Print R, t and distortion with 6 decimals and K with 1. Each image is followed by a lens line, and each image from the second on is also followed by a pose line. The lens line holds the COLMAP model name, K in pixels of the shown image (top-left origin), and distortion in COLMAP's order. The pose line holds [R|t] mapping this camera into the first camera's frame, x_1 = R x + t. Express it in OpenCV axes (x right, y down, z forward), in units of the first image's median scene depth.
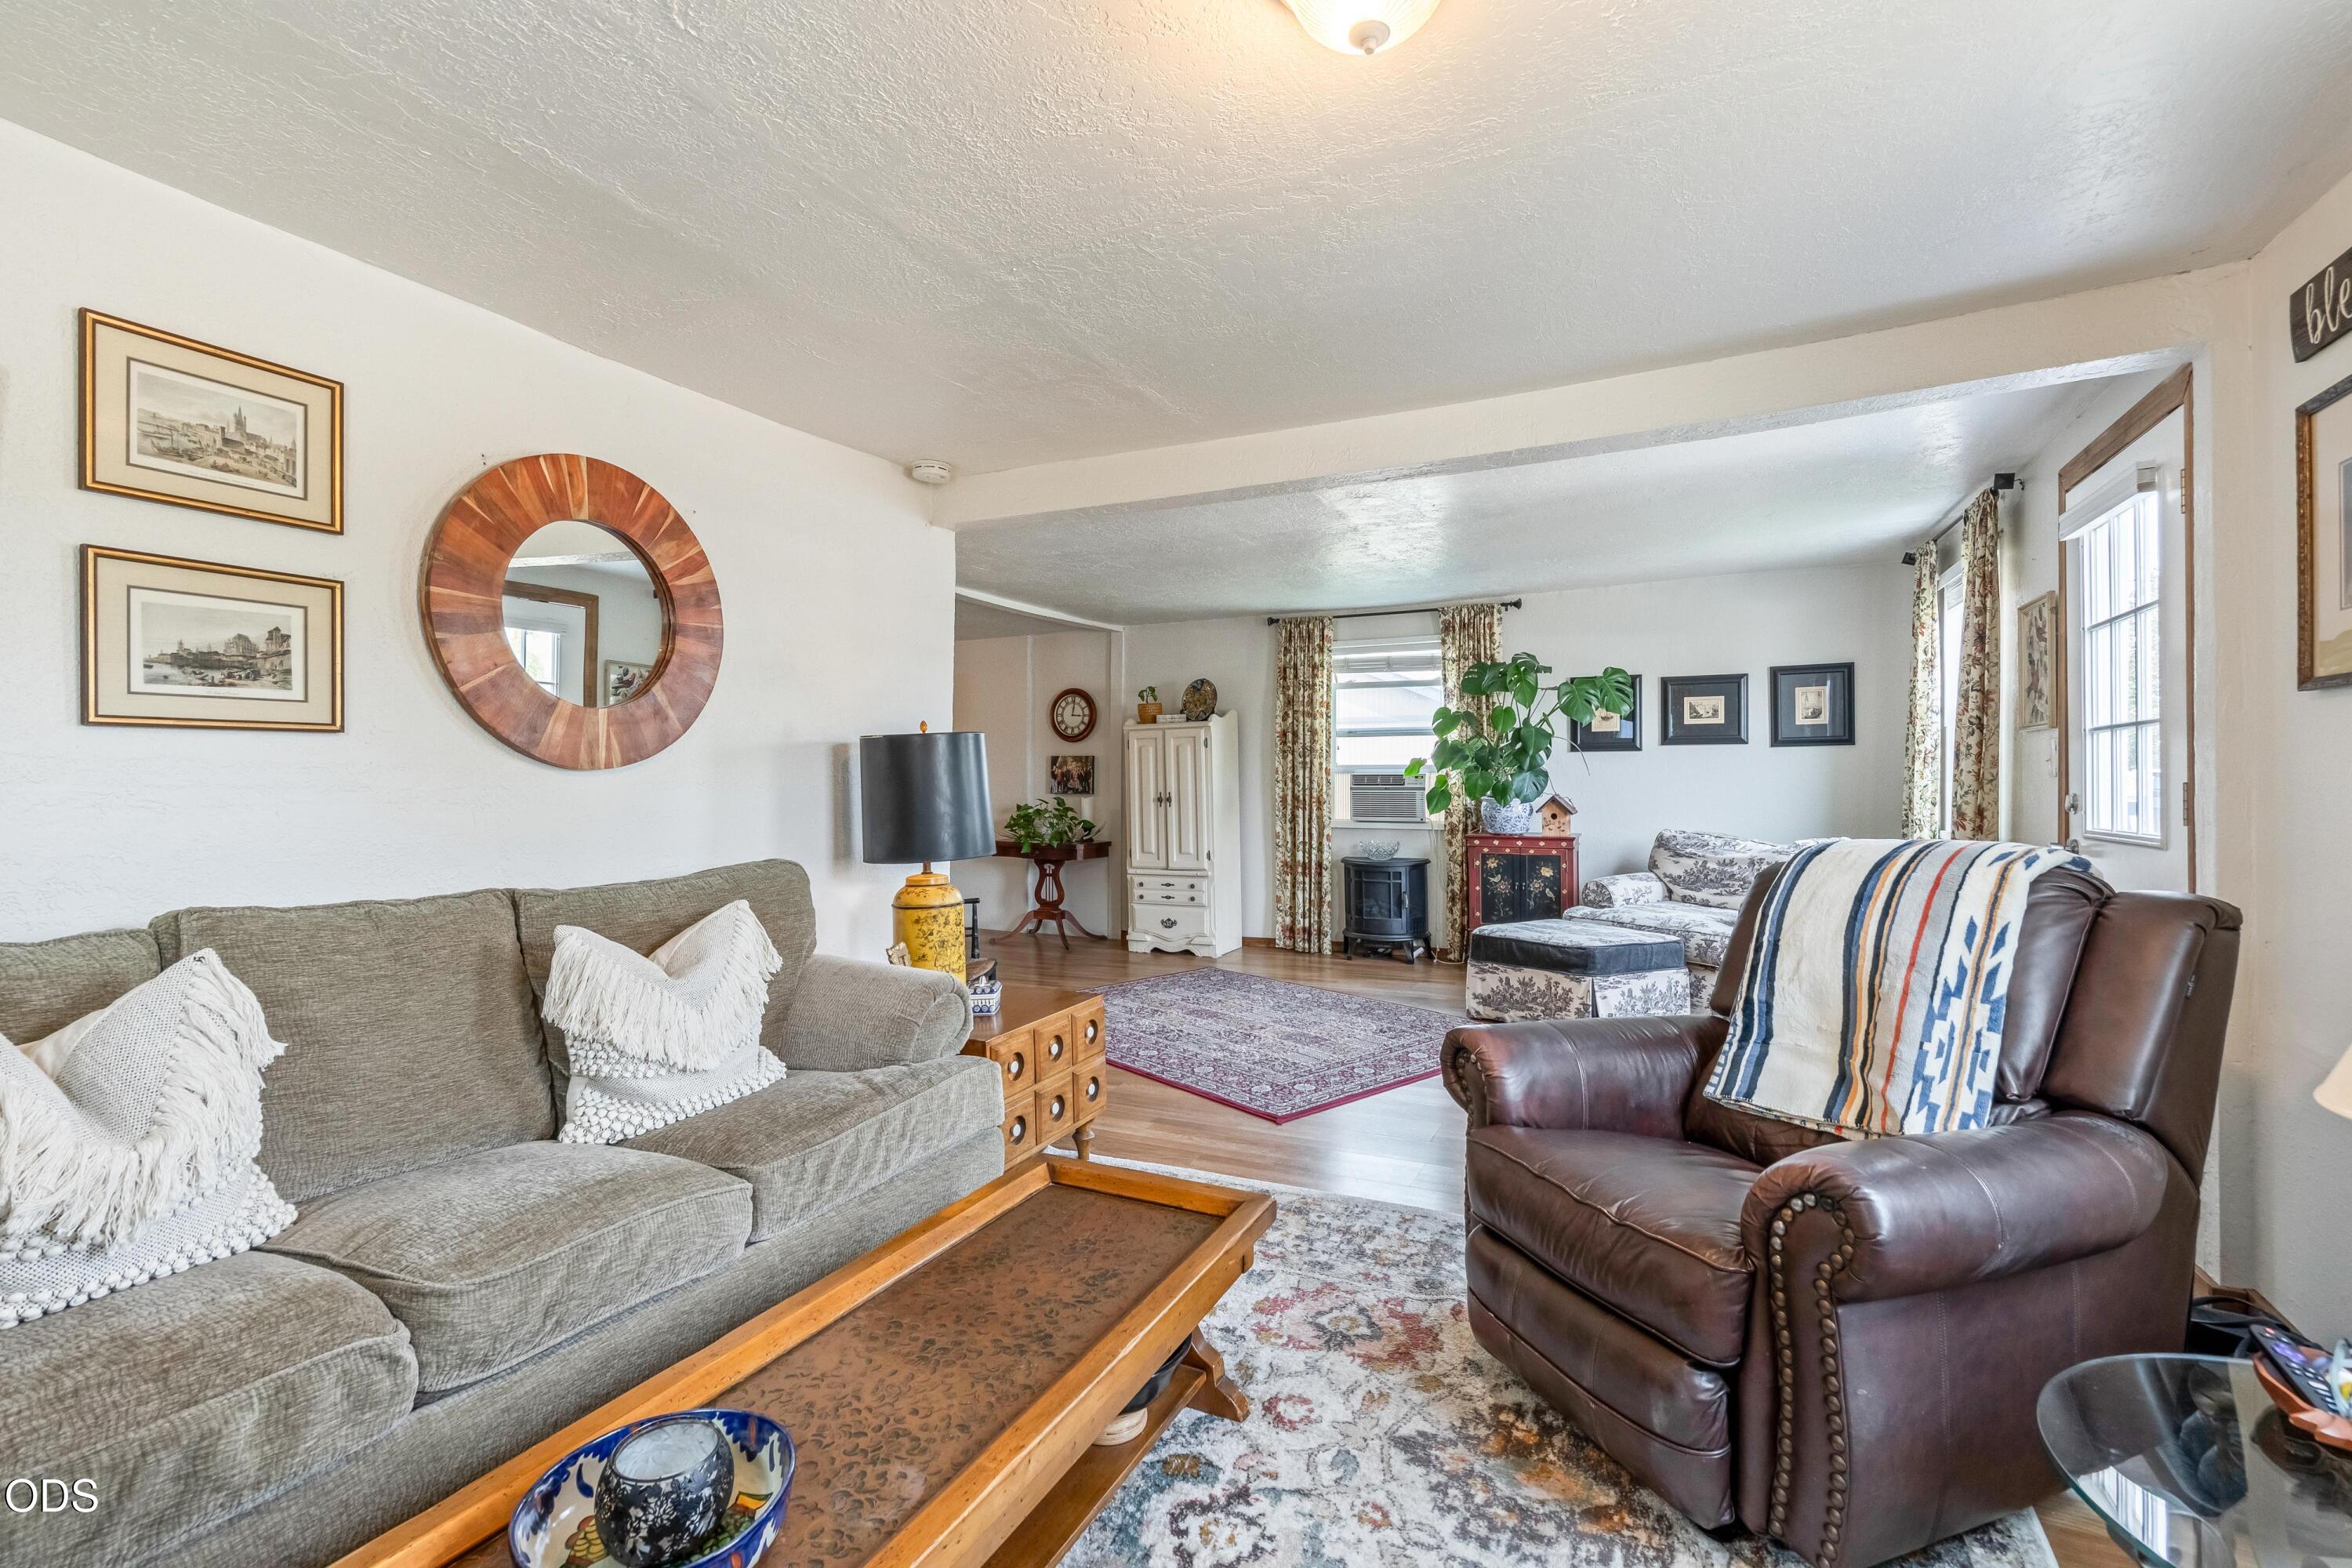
lens RADIAL K [[1051.2, 0, 1174.7], [0, 1051.2, 778.8], [0, 0, 1]] dist [0.003339, 0.000892]
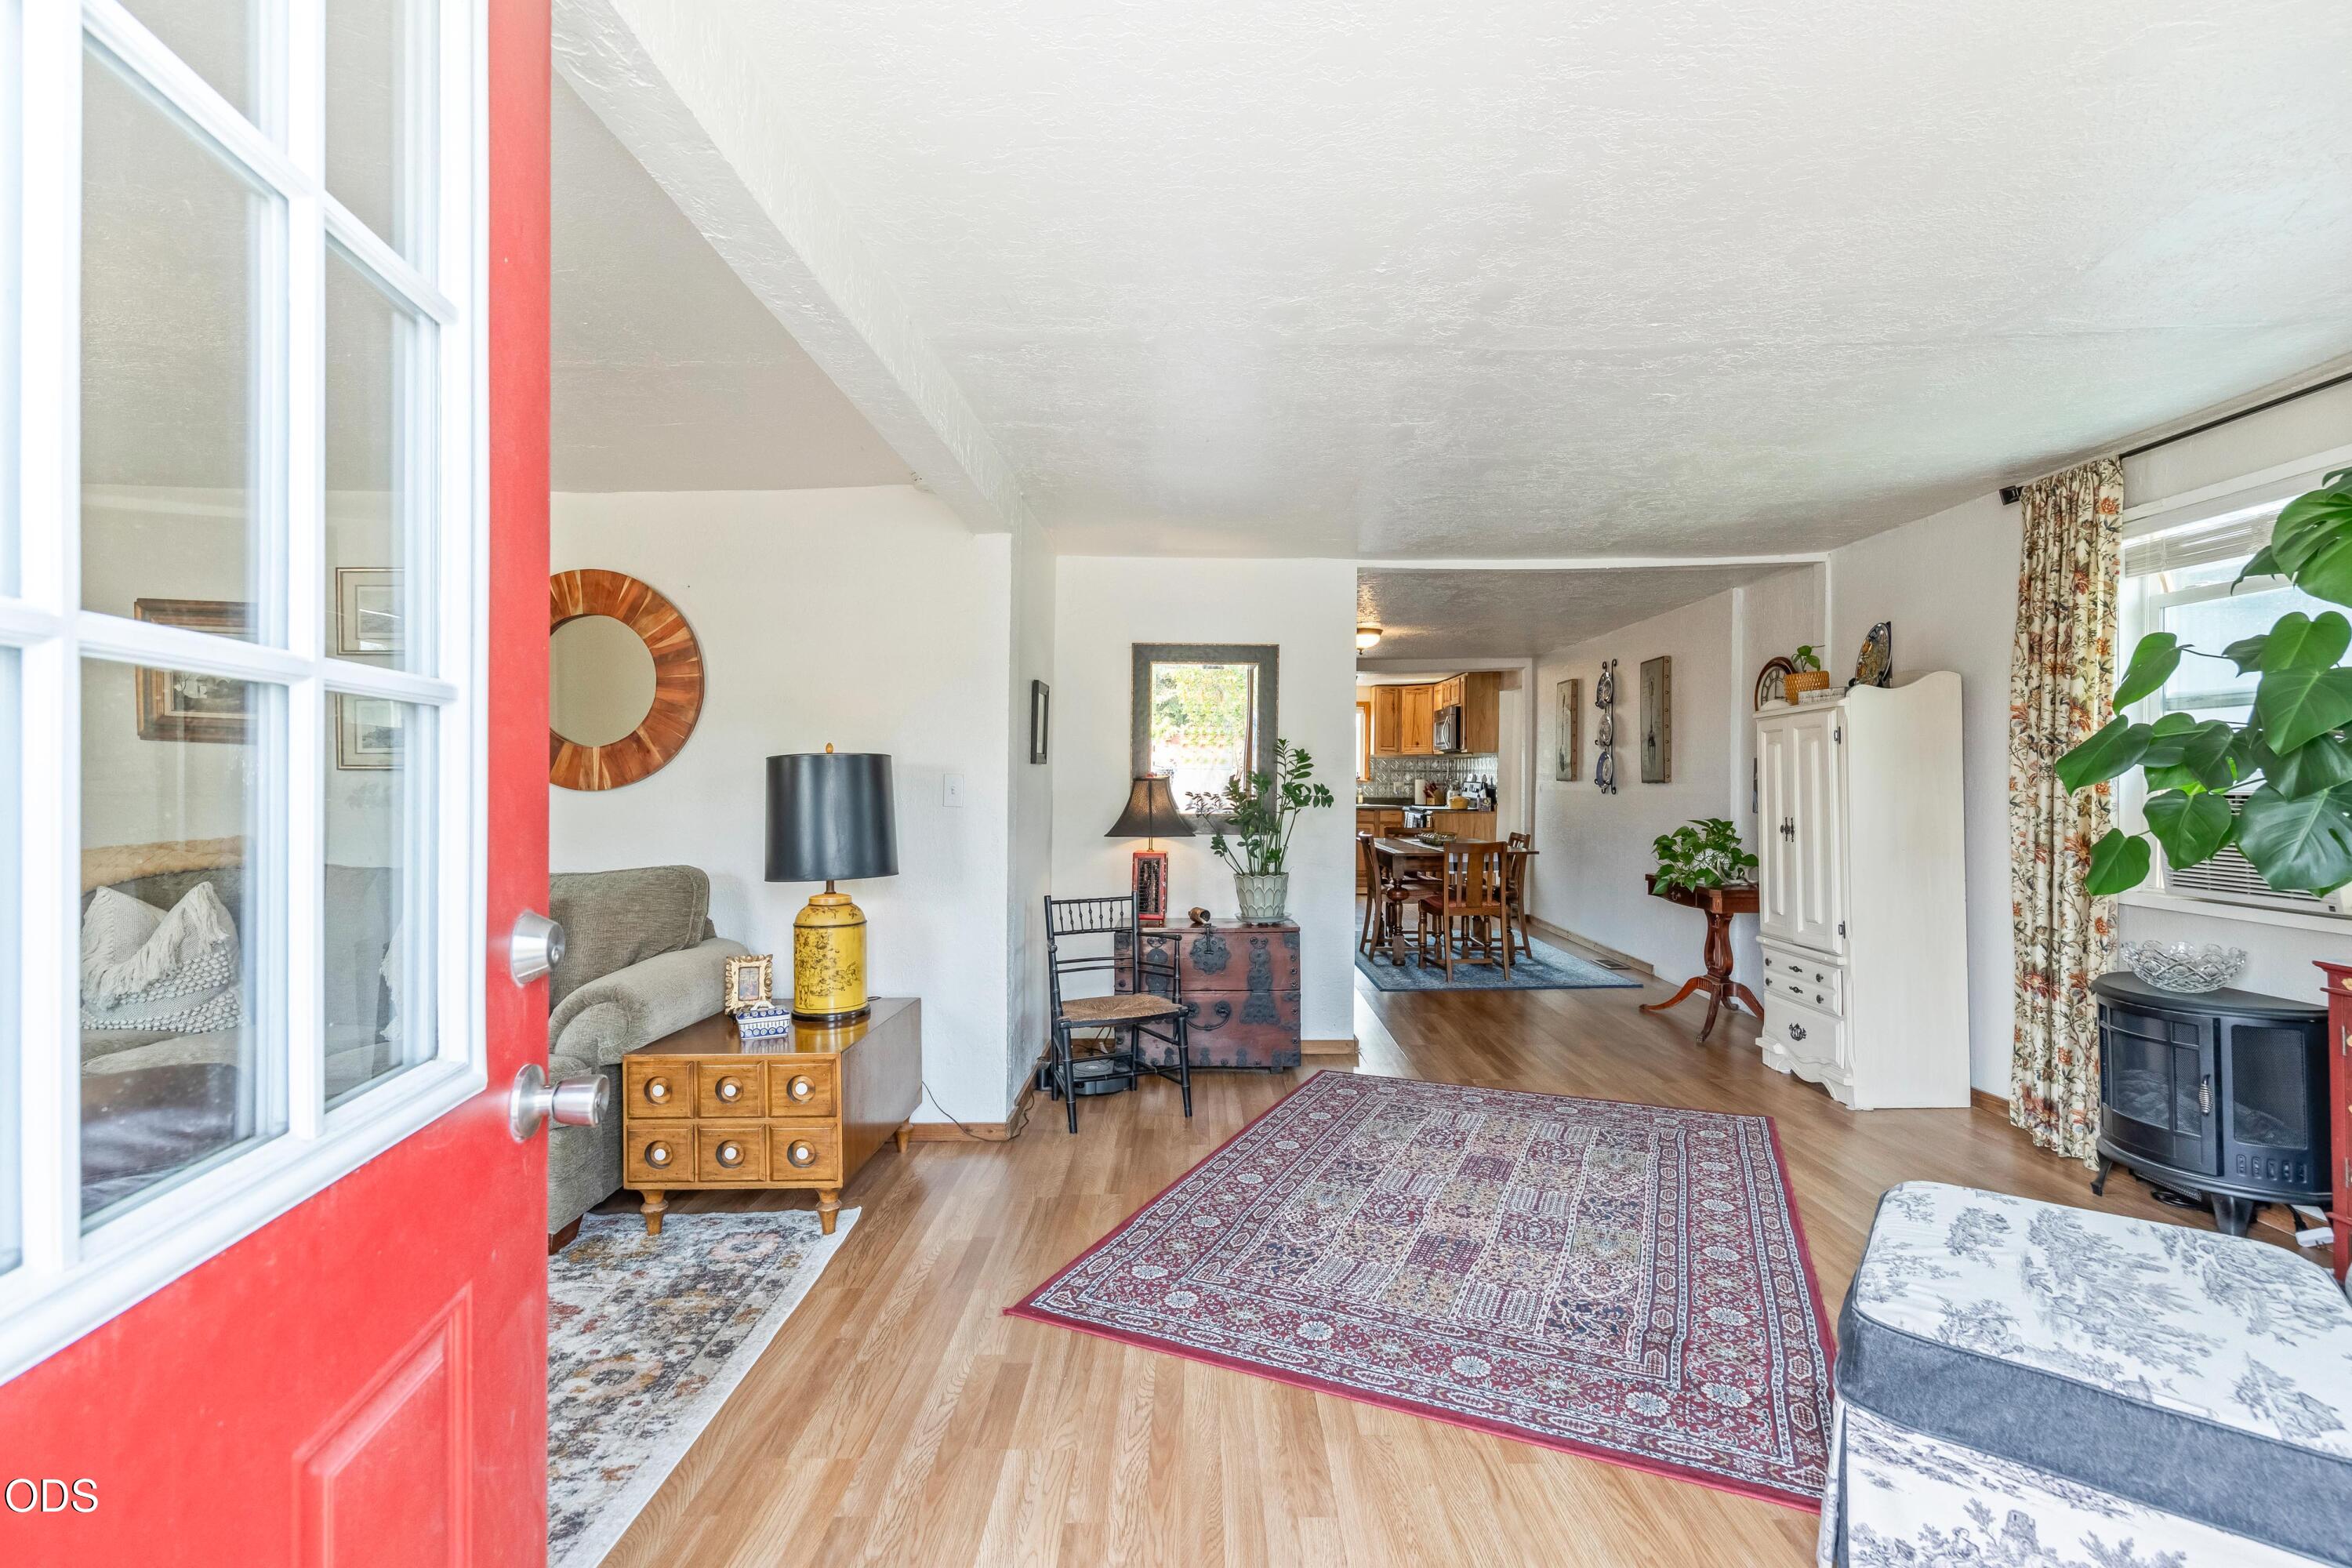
lens RADIAL K [[1051.2, 0, 1185.0], [0, 1051.2, 779.2], [0, 0, 1]] dist [0.003339, 0.000892]
pose [[0.425263, 0.003183, -0.905064, 1.042597], [-0.001063, 0.999995, 0.003017, -0.028961], [0.905069, -0.000321, 0.425265, 1.107111]]
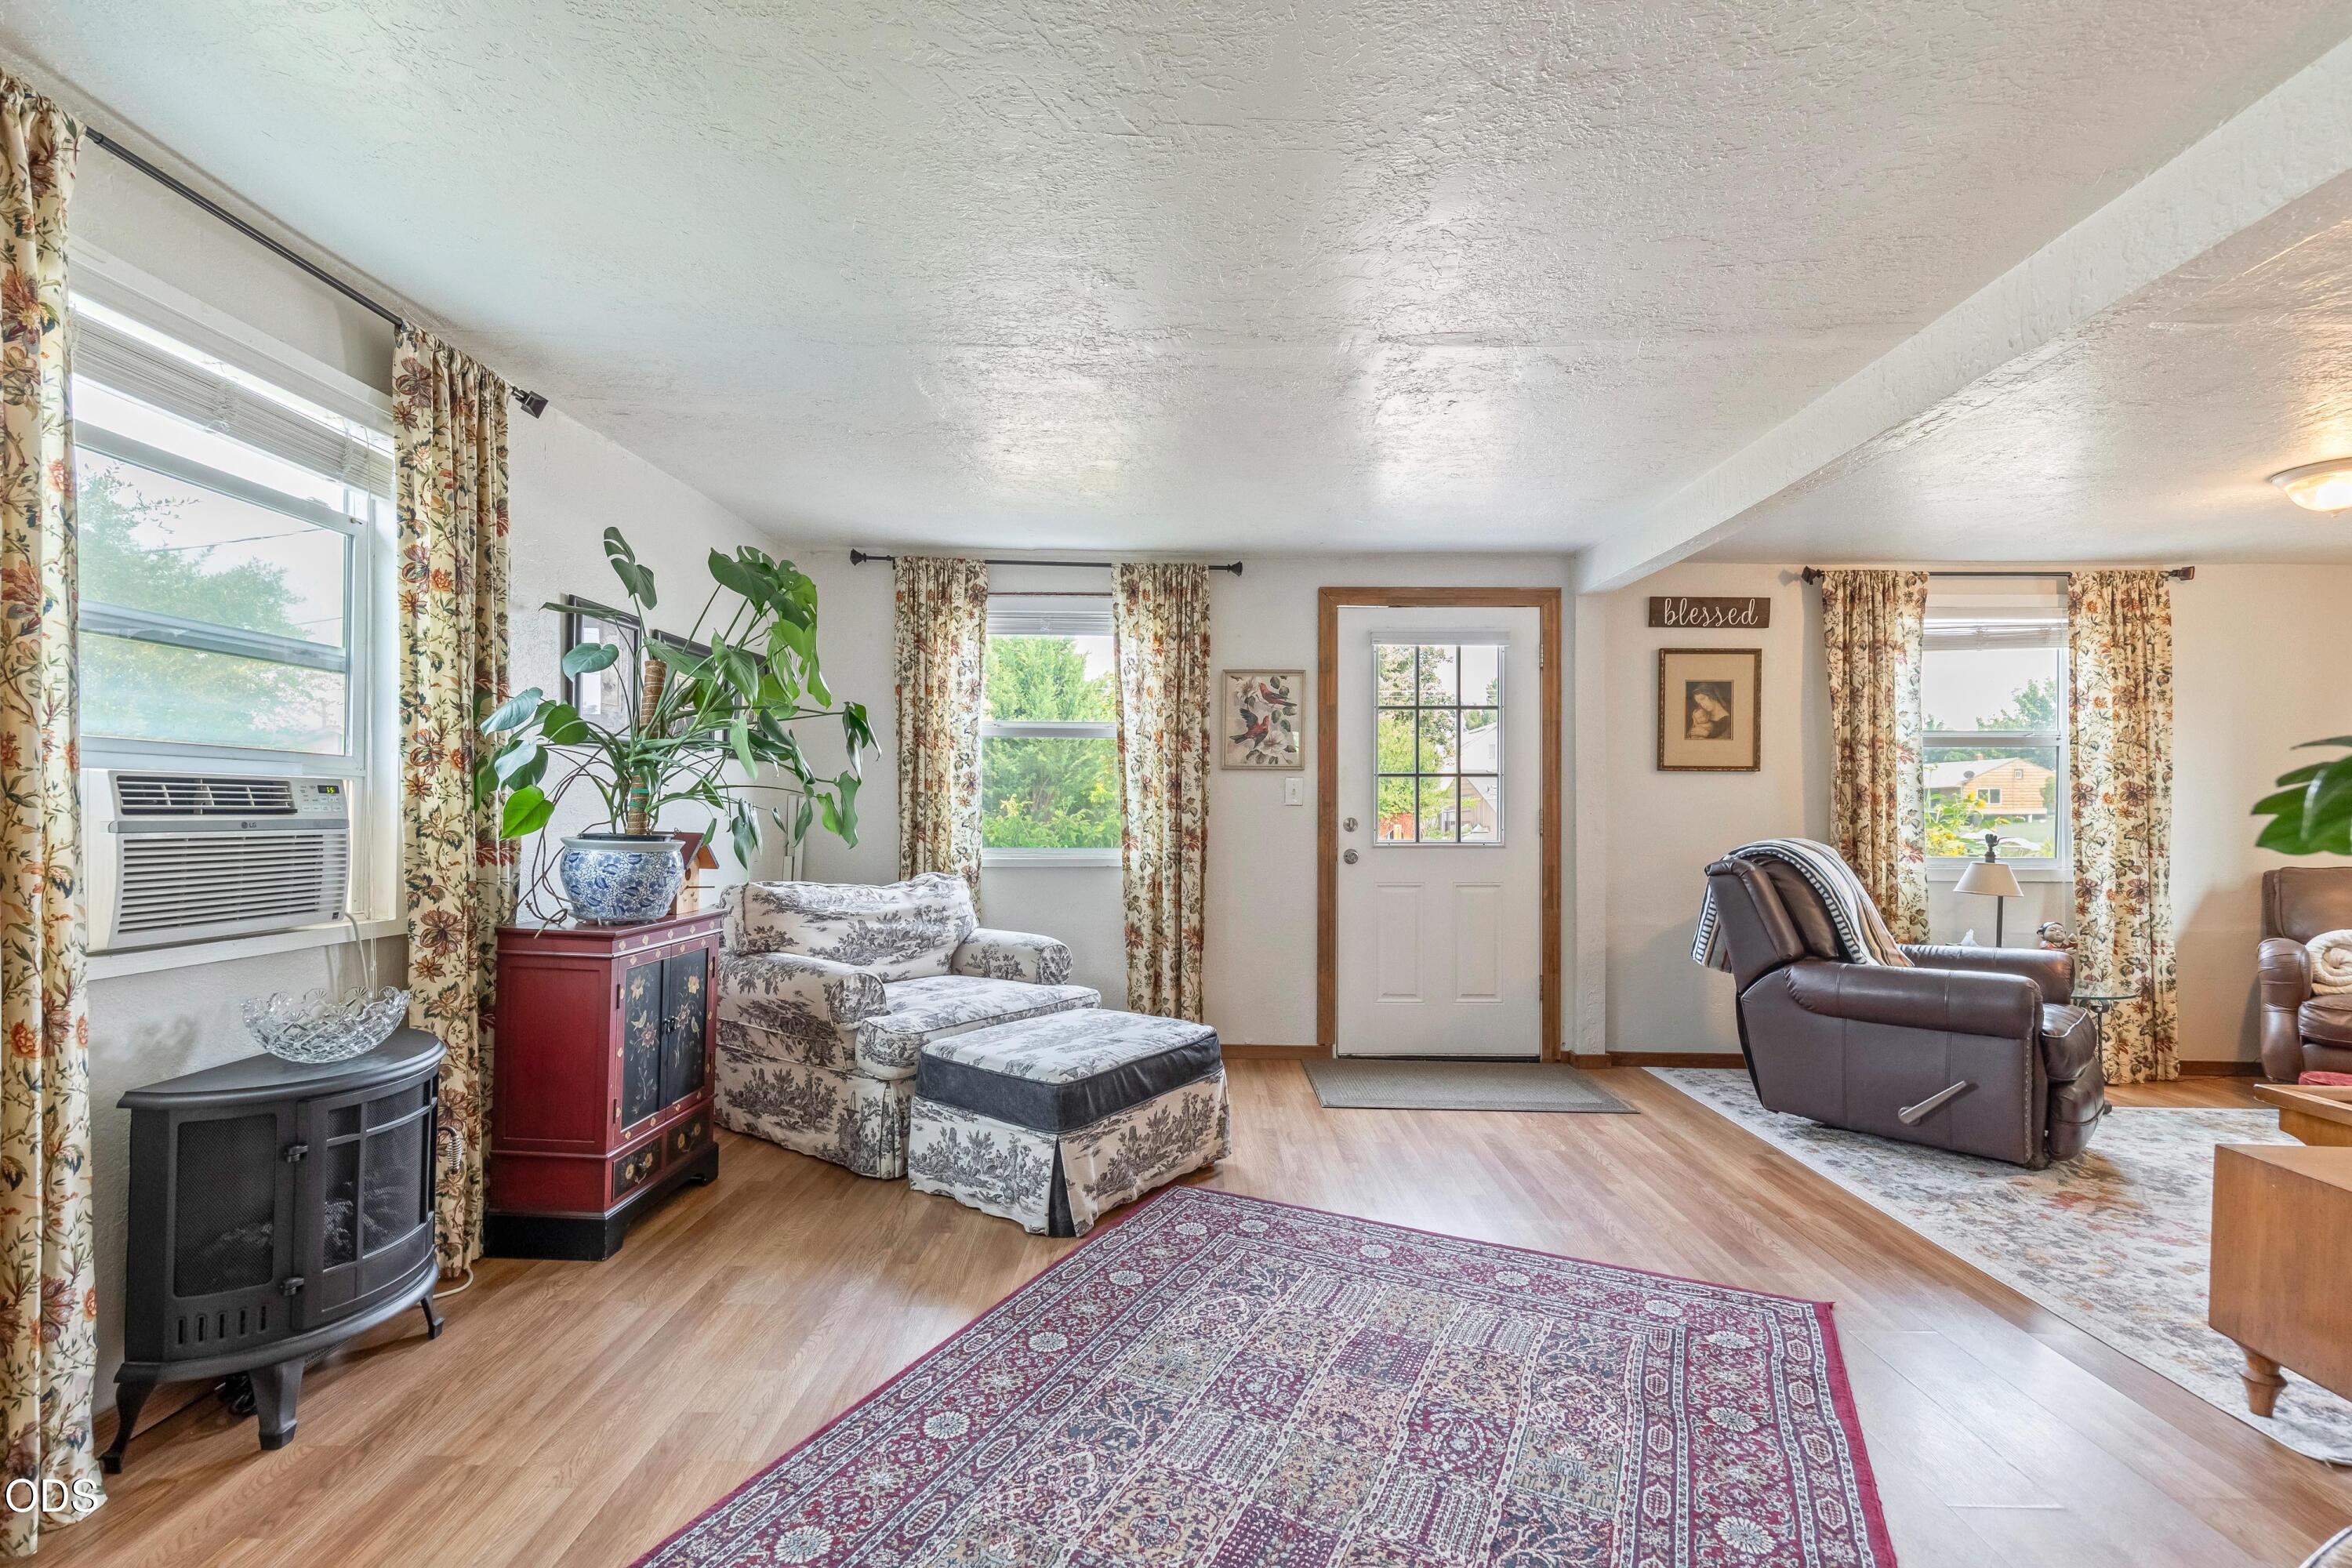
lens RADIAL K [[1051.2, 0, 1190.7], [0, 1051.2, 810.6], [0, 0, 1]] dist [0.003339, 0.000892]
pose [[-0.425460, 0.002693, 0.904973, -0.468450], [-0.003482, 0.999983, -0.004612, 0.014240], [-0.904970, -0.005113, -0.425444, 2.269576]]
